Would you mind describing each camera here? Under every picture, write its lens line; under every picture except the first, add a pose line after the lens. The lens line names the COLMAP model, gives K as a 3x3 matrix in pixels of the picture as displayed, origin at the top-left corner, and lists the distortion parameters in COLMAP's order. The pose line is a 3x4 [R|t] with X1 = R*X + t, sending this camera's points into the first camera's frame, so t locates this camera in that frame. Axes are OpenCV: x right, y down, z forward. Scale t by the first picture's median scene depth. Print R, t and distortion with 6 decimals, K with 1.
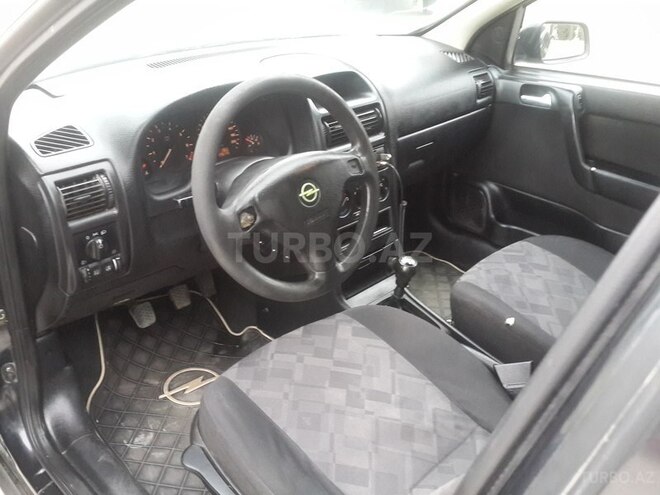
lens RADIAL K [[605.8, 0, 330.0], [0, 605.8, 247.5], [0, 0, 1]] dist [0.152387, -0.305896]
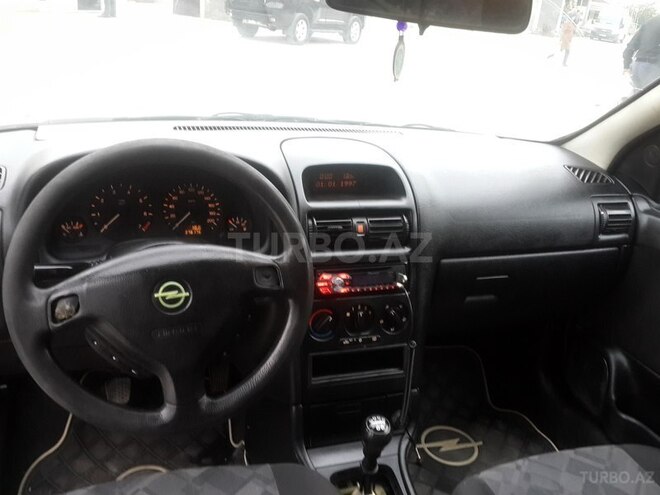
lens RADIAL K [[605.8, 0, 330.0], [0, 605.8, 247.5], [0, 0, 1]] dist [0.152387, -0.305896]
pose [[0.891895, 0.197943, -0.406623, 0.302299], [-0.257352, 0.961495, -0.096427, -0.085924], [0.371879, 0.190648, 0.908493, 0.256572]]
